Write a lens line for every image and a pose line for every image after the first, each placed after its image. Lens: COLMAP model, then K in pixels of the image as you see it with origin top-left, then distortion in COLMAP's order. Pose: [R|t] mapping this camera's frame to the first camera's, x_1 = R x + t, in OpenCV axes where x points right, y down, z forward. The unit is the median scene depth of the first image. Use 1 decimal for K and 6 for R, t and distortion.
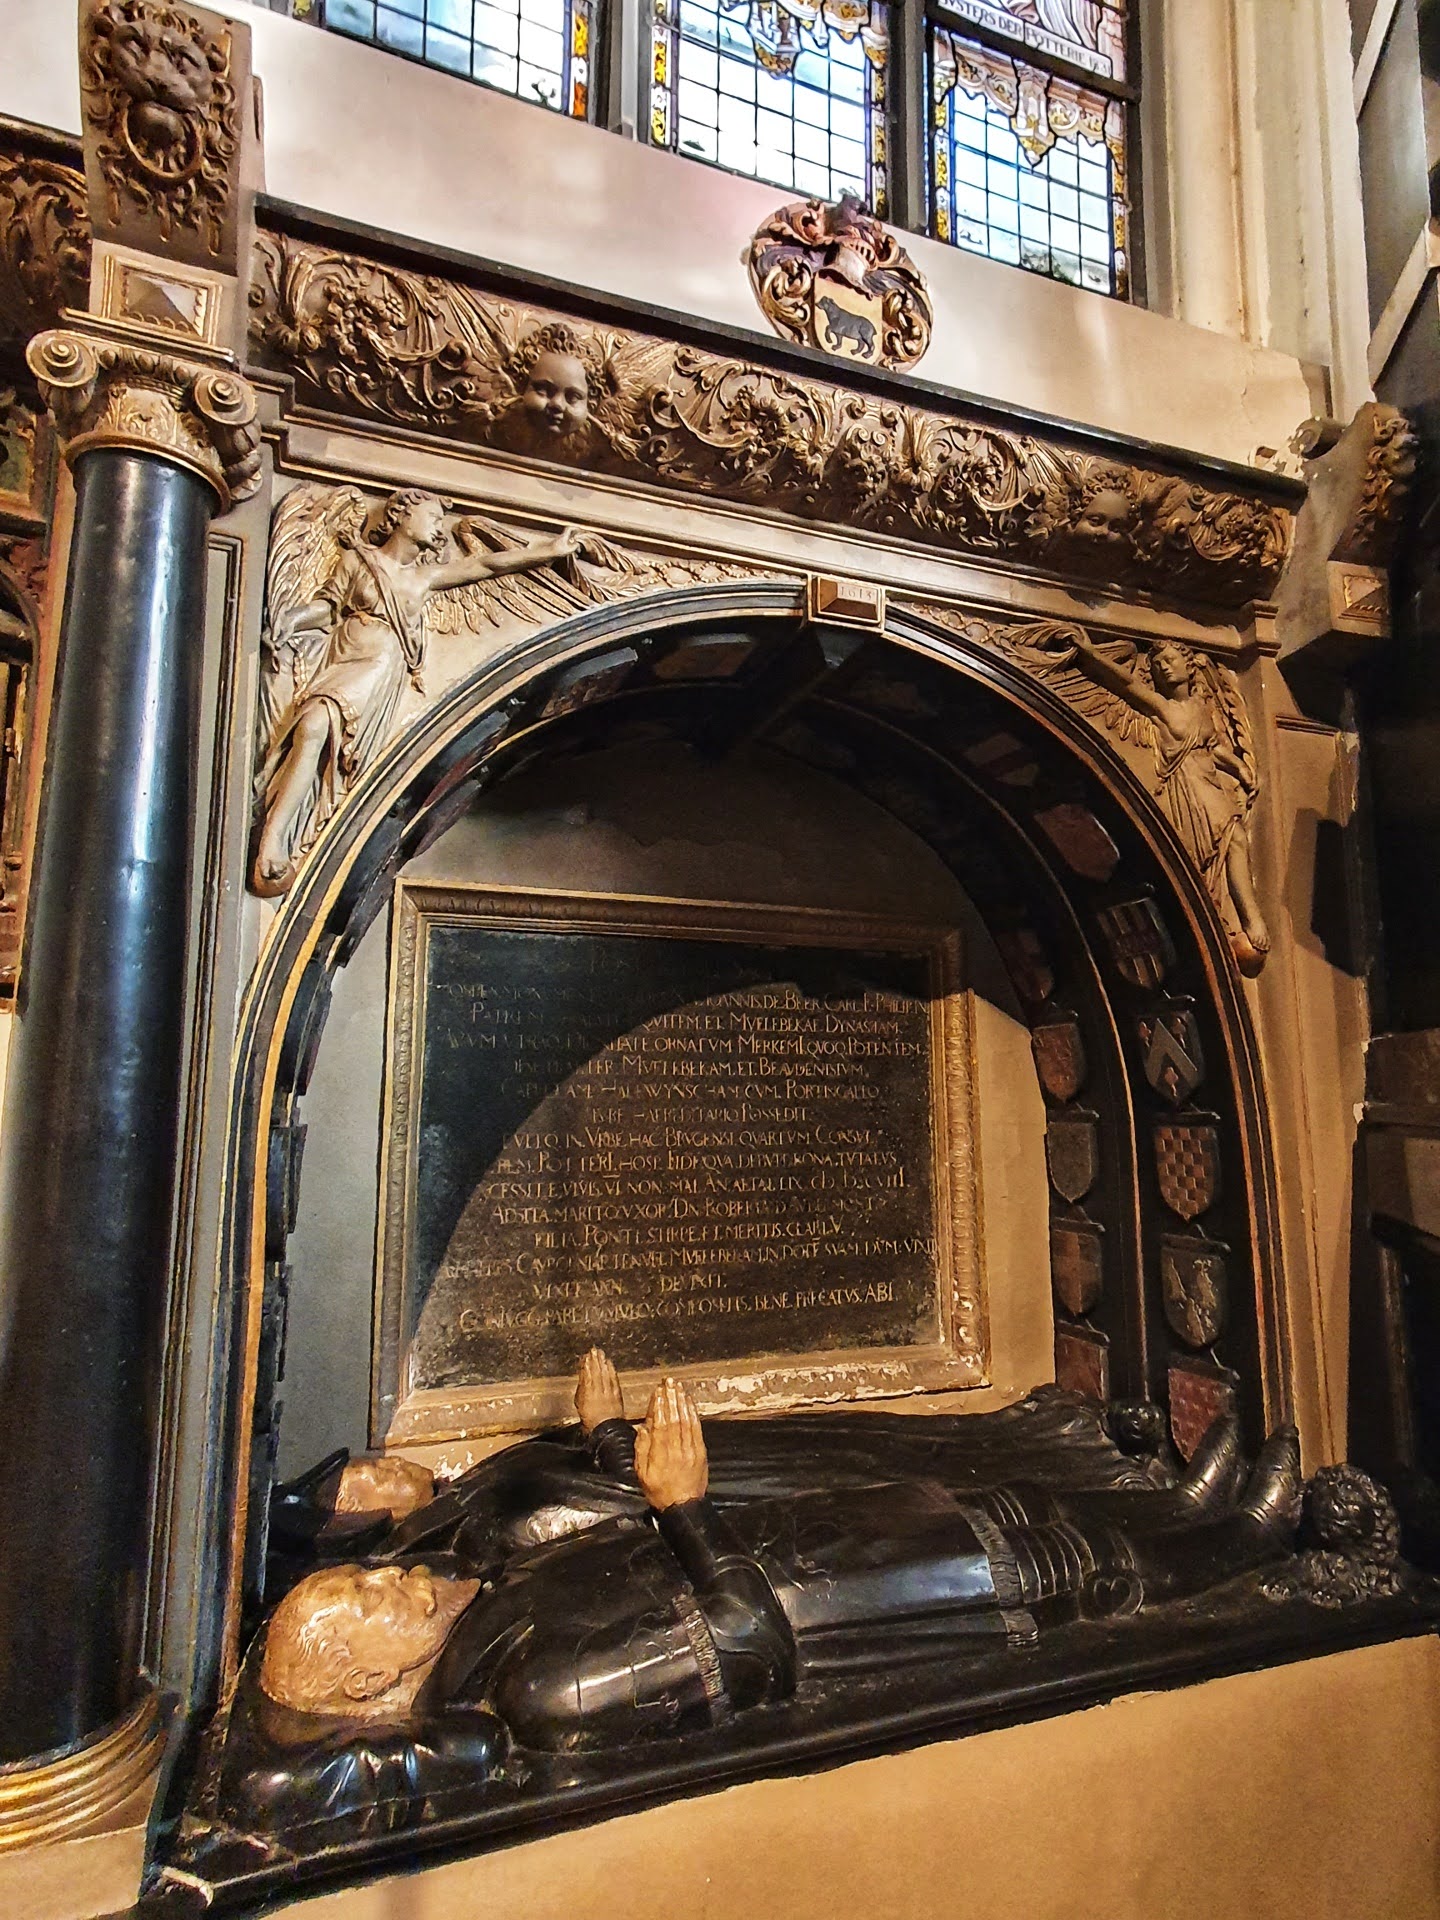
lens RADIAL K [[1067.5, 0, 720.0], [0, 1067.5, 960.0], [0, 0, 1]] dist [-0.000503, -0.000285]
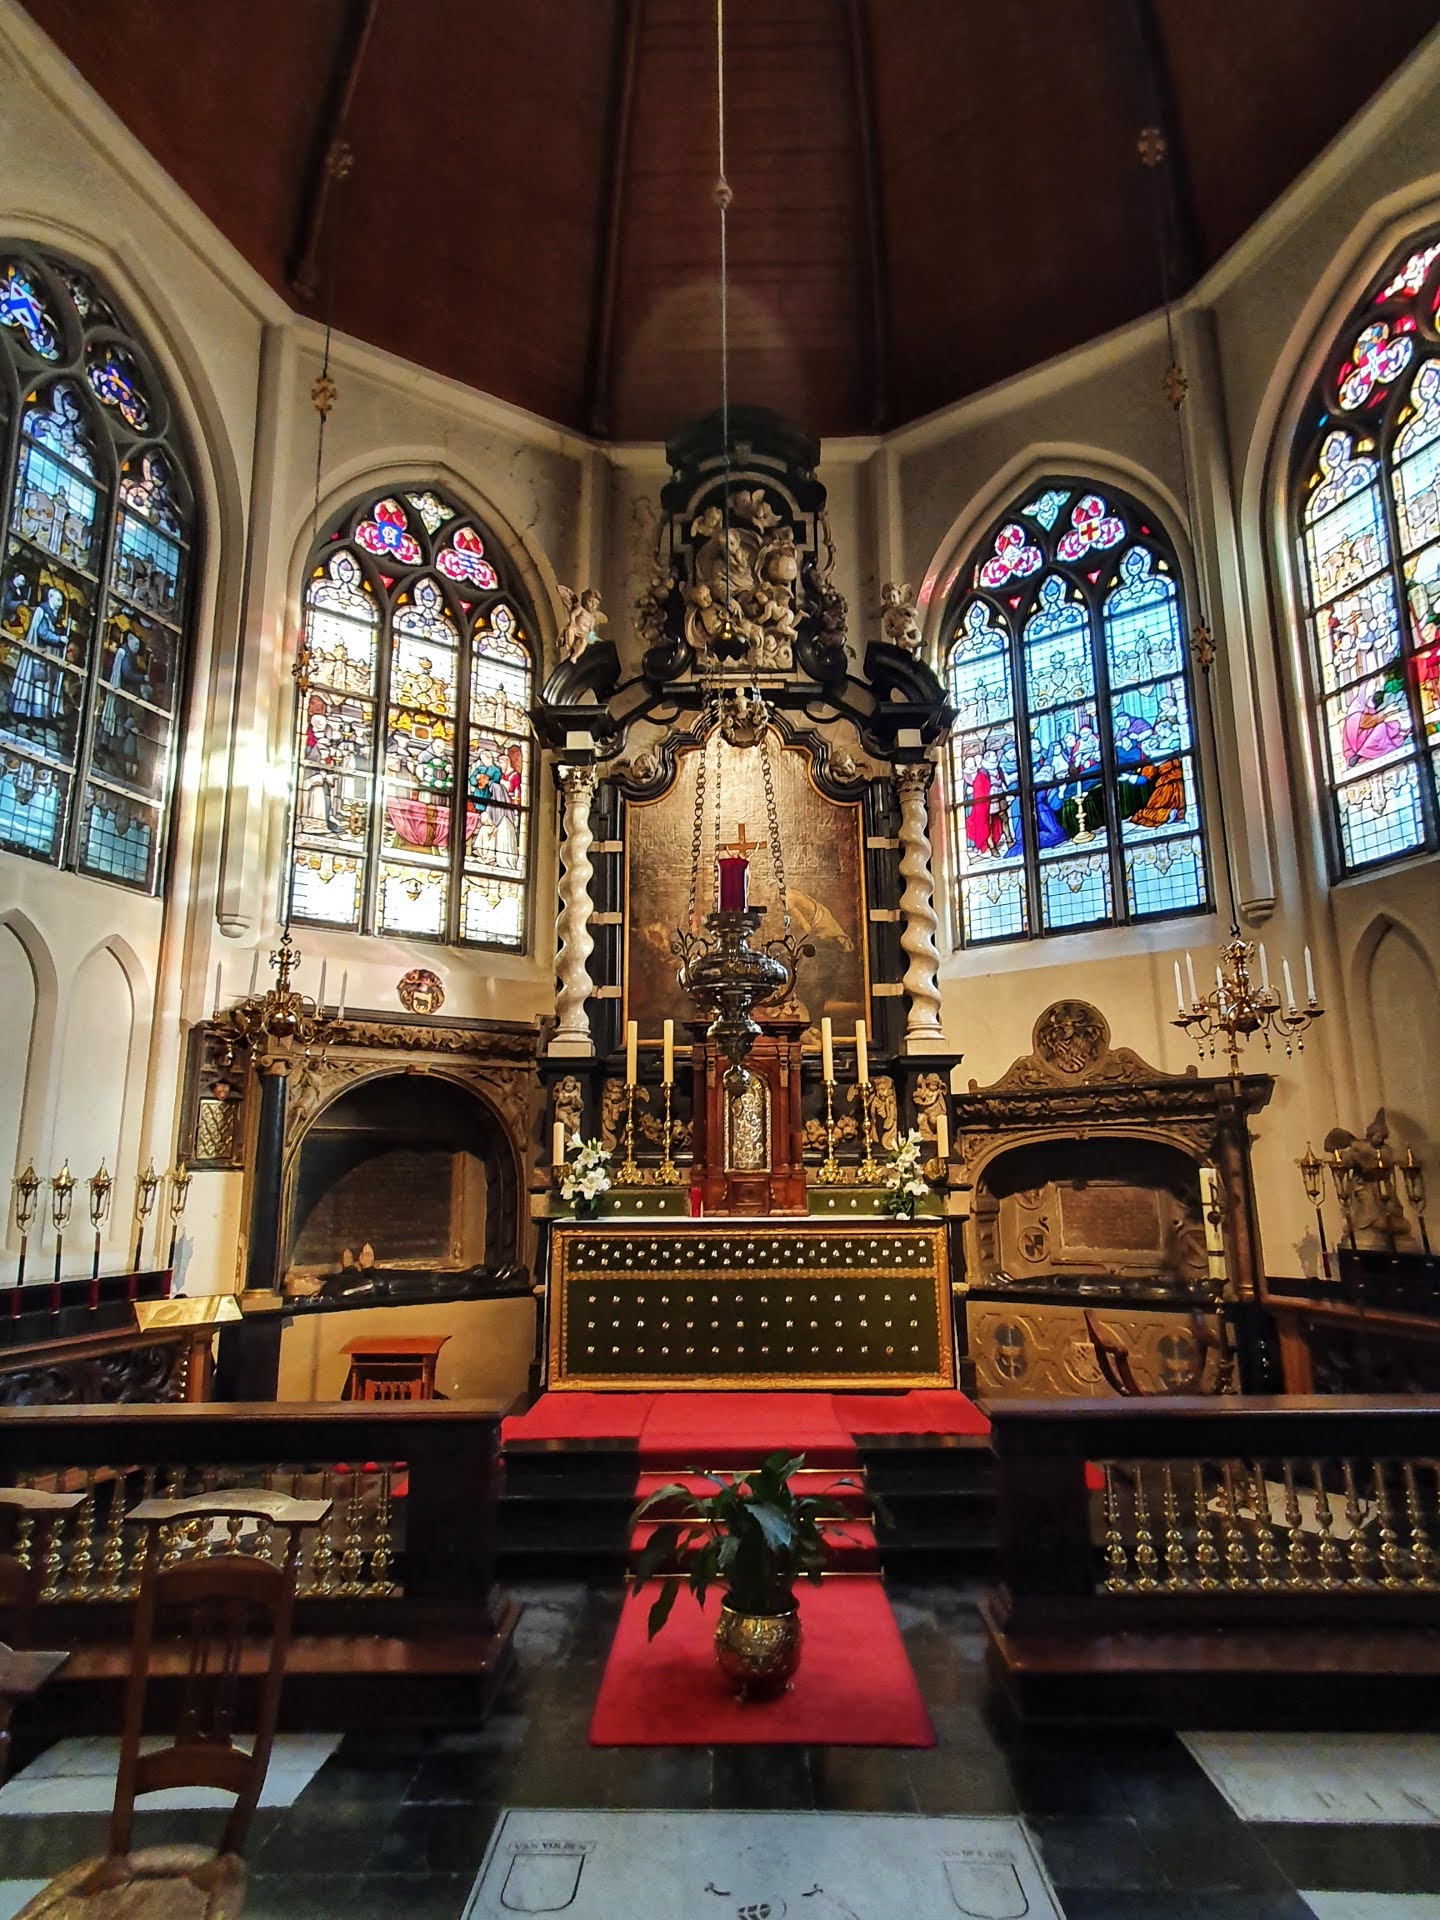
lens RADIAL K [[1067.5, 0, 720.0], [0, 1067.5, 960.0], [0, 0, 1]] dist [-0.000503, -0.000285]
pose [[0.963962, 0.040806, 0.262891, 0.130123], [-0.023516, 0.997368, -0.068582, -0.463790], [-0.264998, 0.059928, 0.962385, -3.206632]]
